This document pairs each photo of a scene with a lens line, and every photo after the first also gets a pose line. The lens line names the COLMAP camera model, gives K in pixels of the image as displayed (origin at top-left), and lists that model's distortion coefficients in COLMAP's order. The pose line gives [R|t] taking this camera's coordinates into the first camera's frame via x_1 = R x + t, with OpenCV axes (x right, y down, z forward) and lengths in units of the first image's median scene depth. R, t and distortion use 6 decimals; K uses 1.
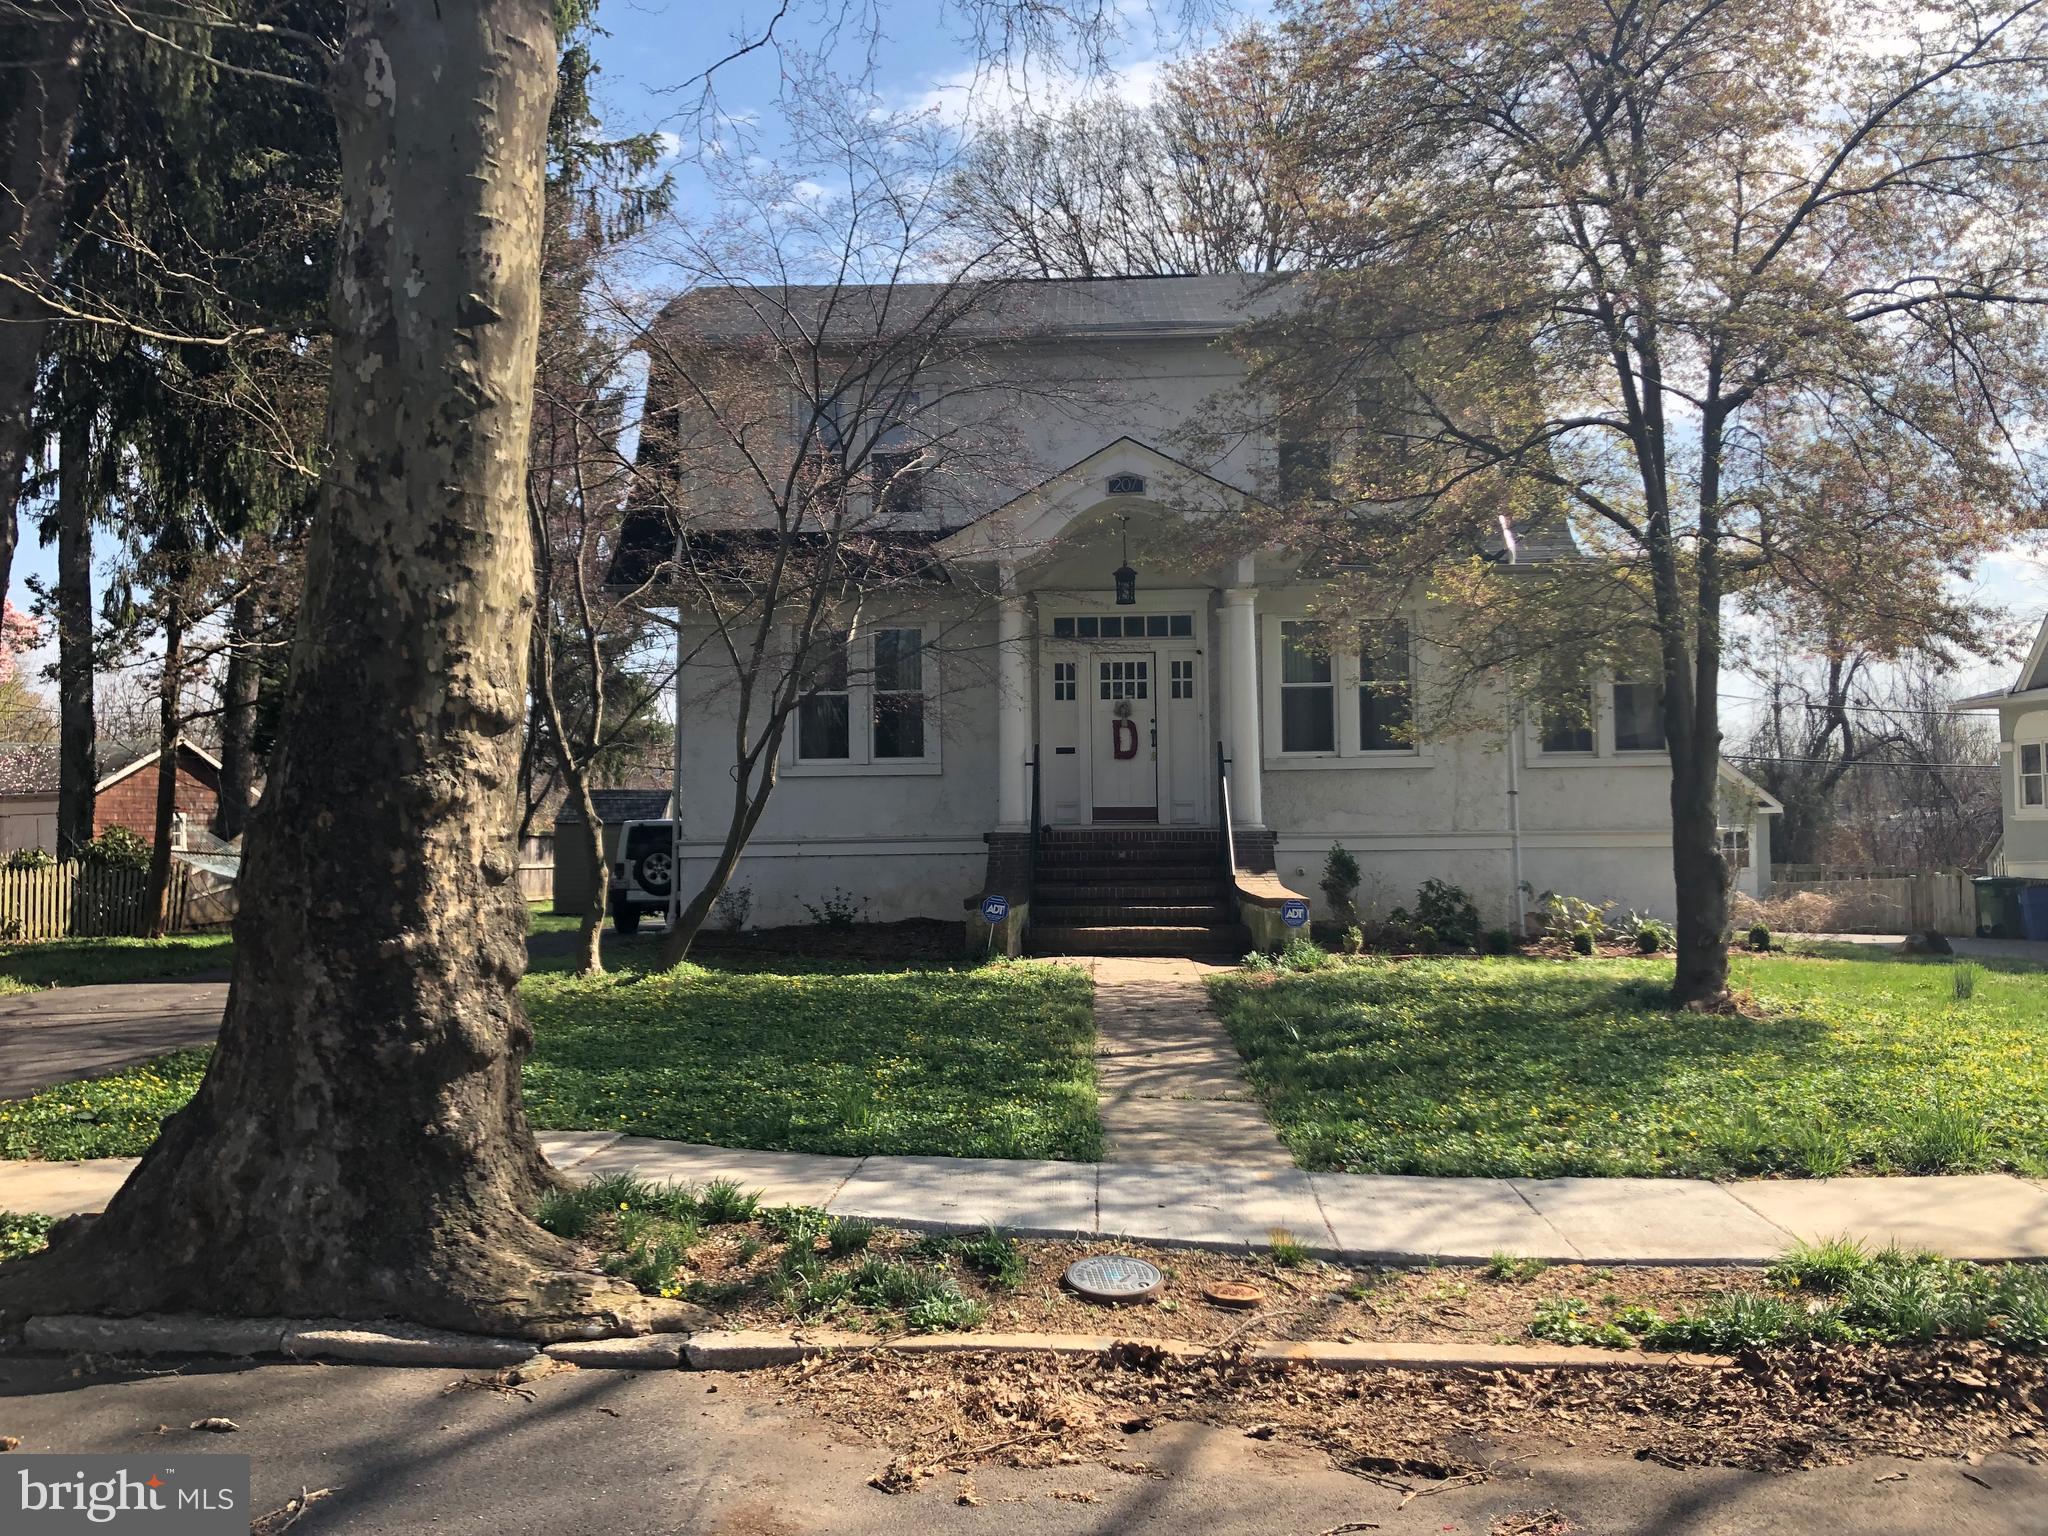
lens RADIAL K [[1658.3, 0, 1024.0], [0, 1658.3, 768.0], [0, 0, 1]] dist [0.025147, -0.044751]
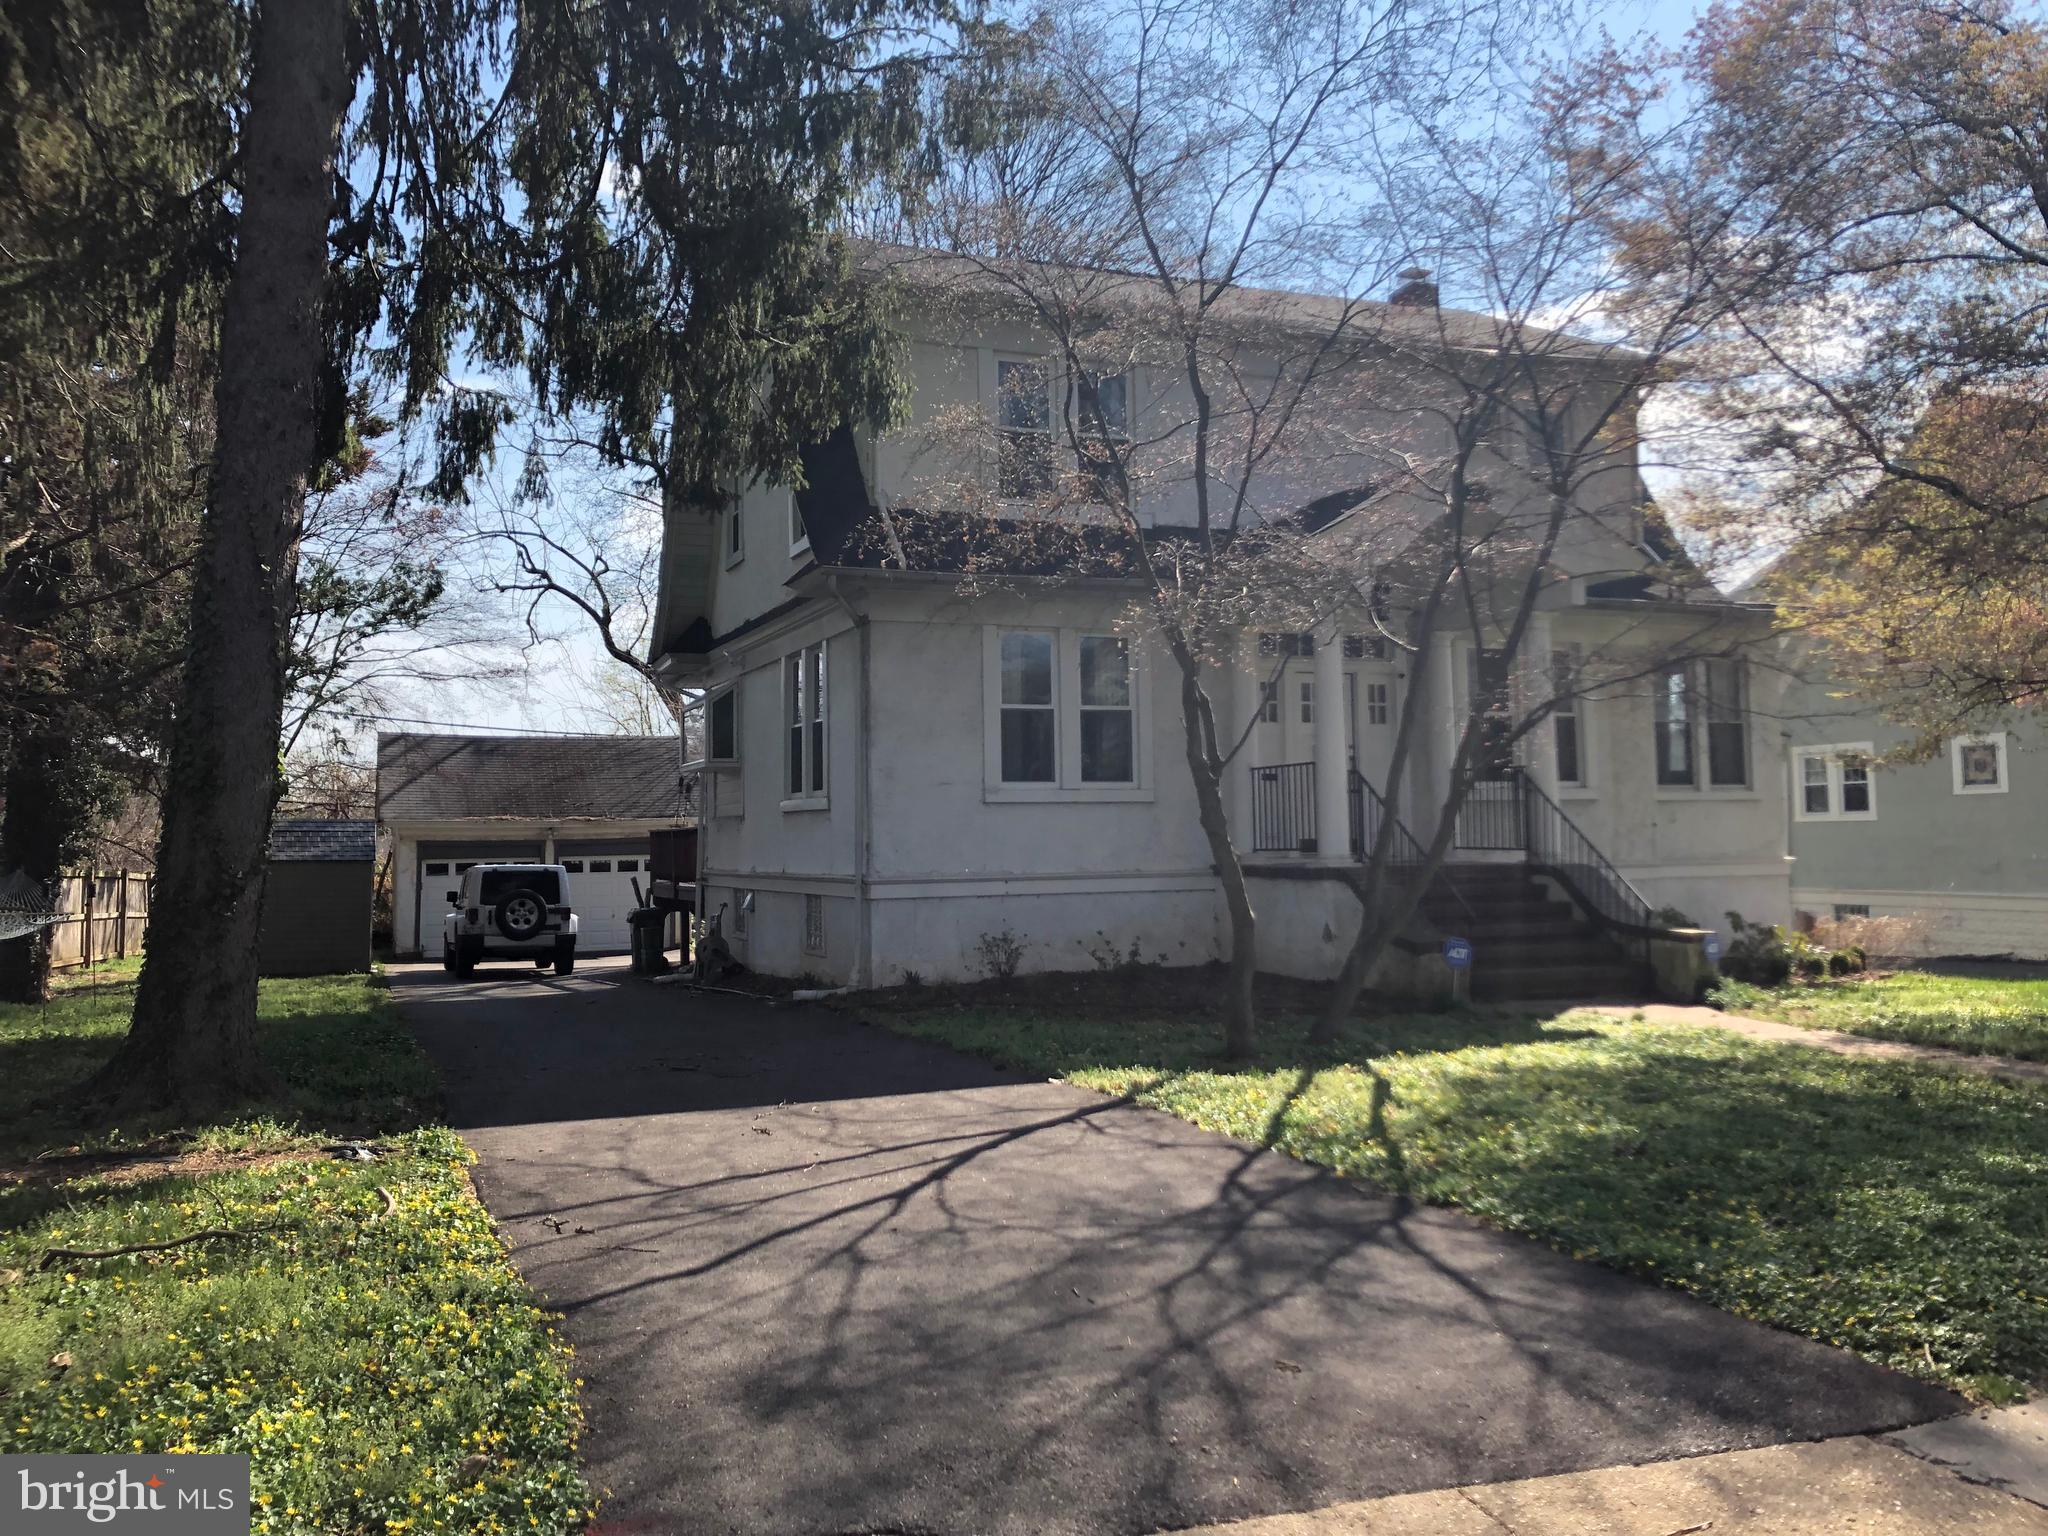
lens RADIAL K [[1658.3, 0, 1024.0], [0, 1658.3, 768.0], [0, 0, 1]] dist [0.025147, -0.044751]
pose [[0.895835, 0.023684, 0.443755, -0.510227], [-0.015930, 0.999648, -0.021193, 0.005788], [-0.444101, 0.011917, 0.895897, 0.237082]]
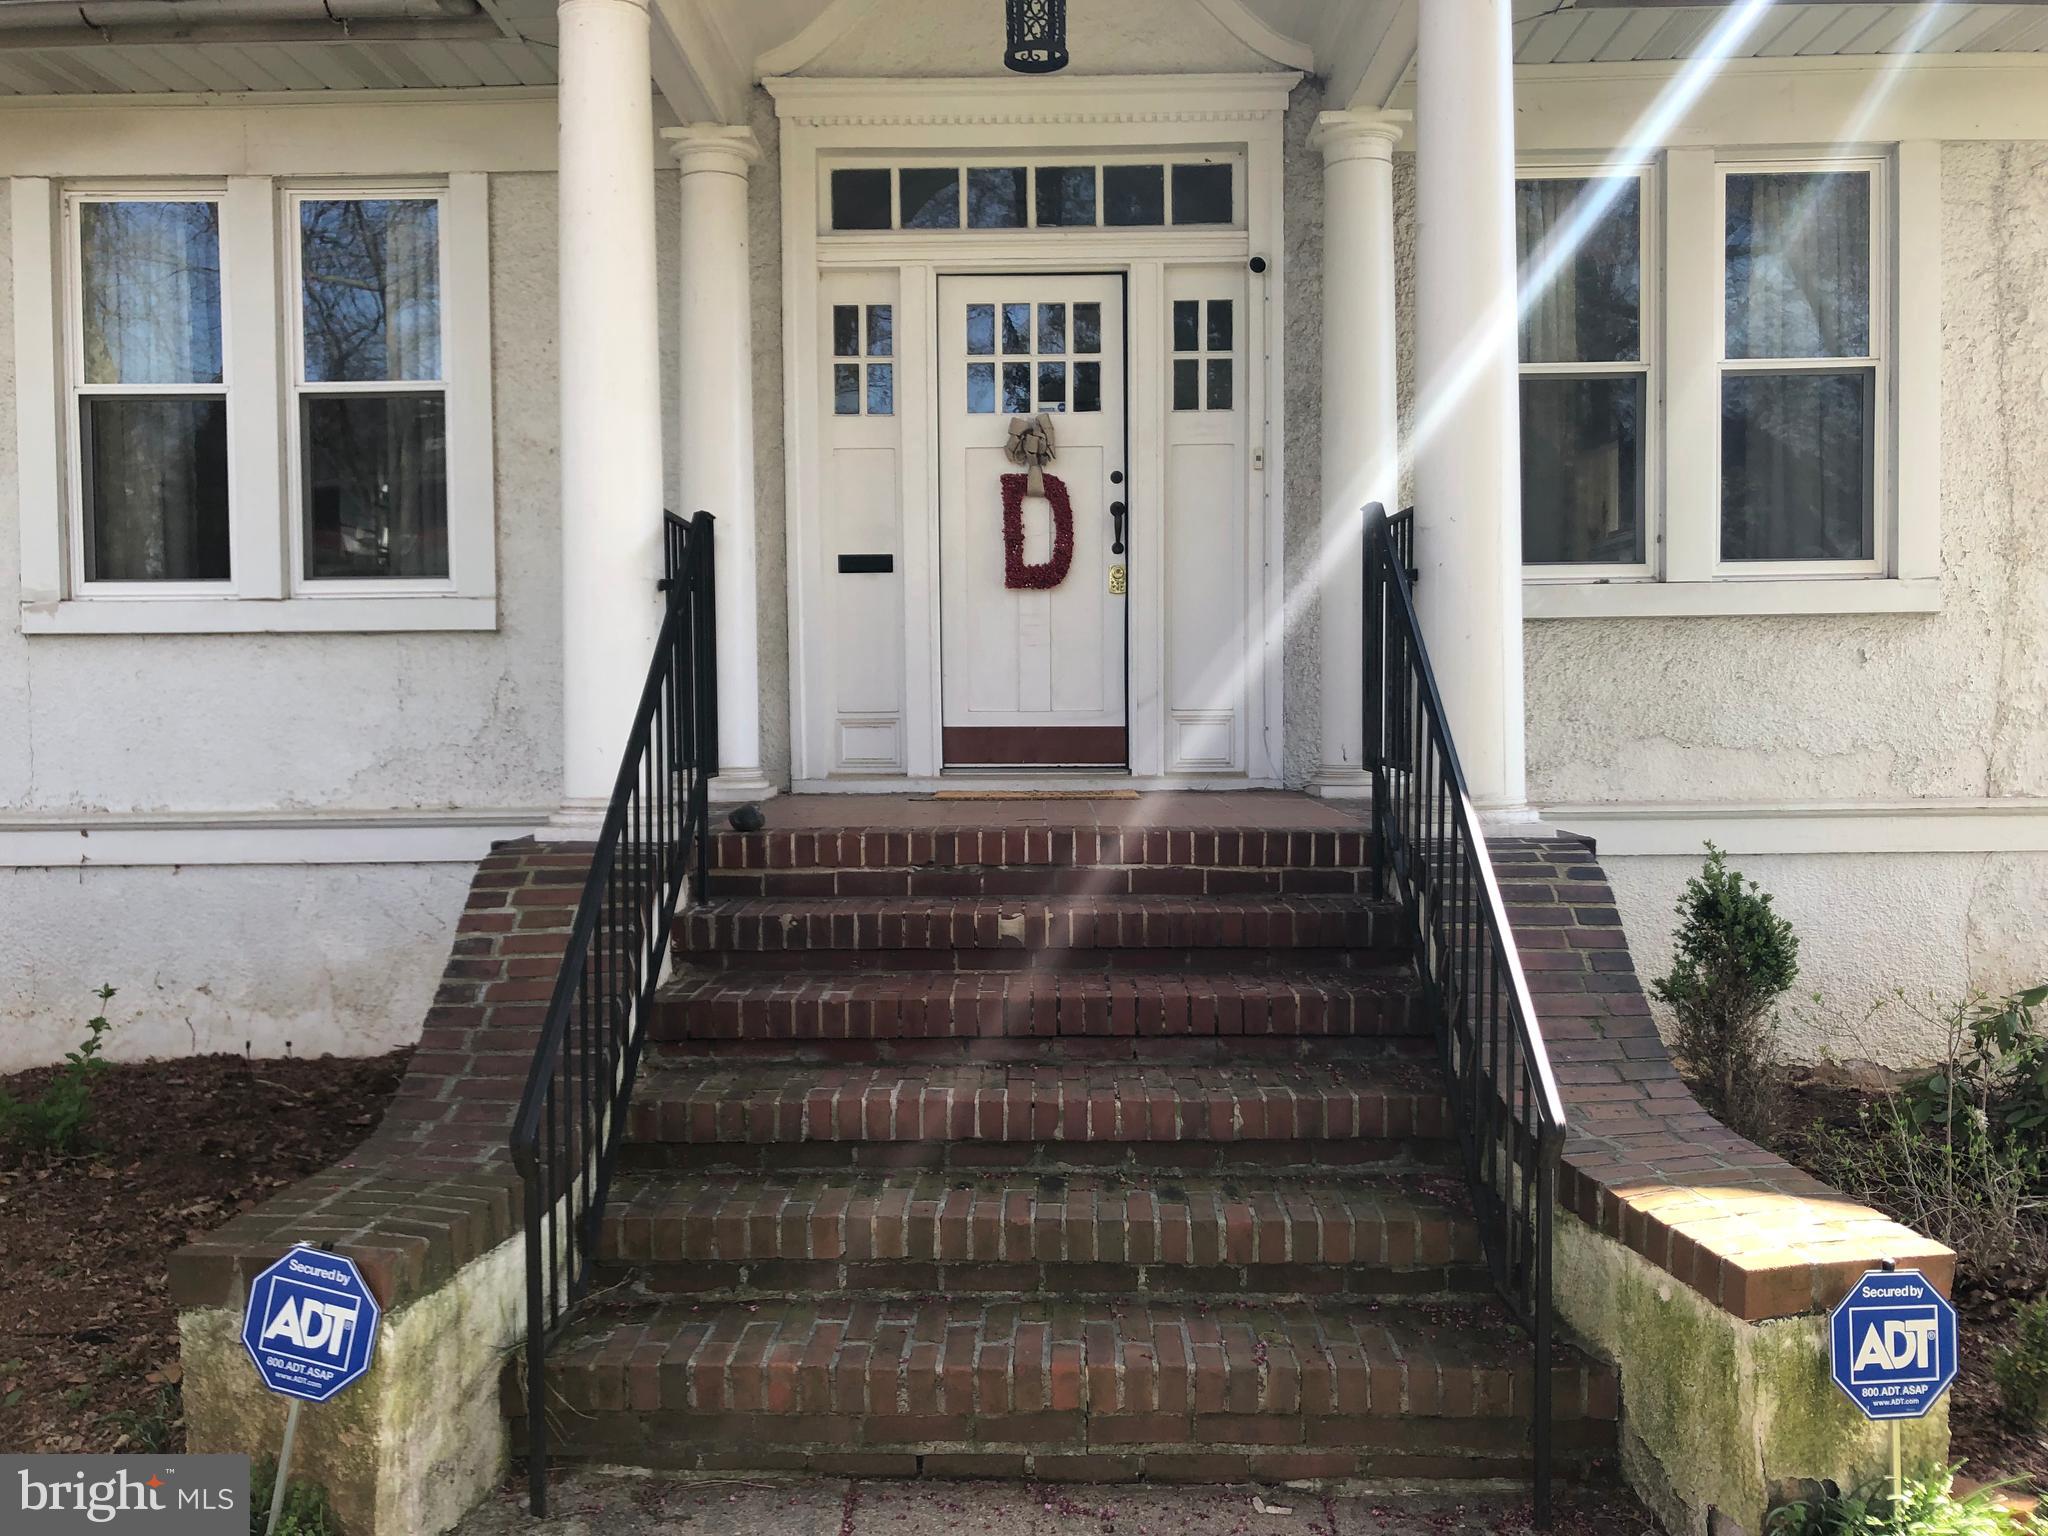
lens RADIAL K [[1658.3, 0, 1024.0], [0, 1658.3, 768.0], [0, 0, 1]] dist [0.025147, -0.044751]
pose [[0.997689, 0.001723, 0.067918, 0.034892], [-0.004088, 0.999389, 0.034703, 0.020417], [-0.067817, -0.034901, 0.997087, 0.654334]]
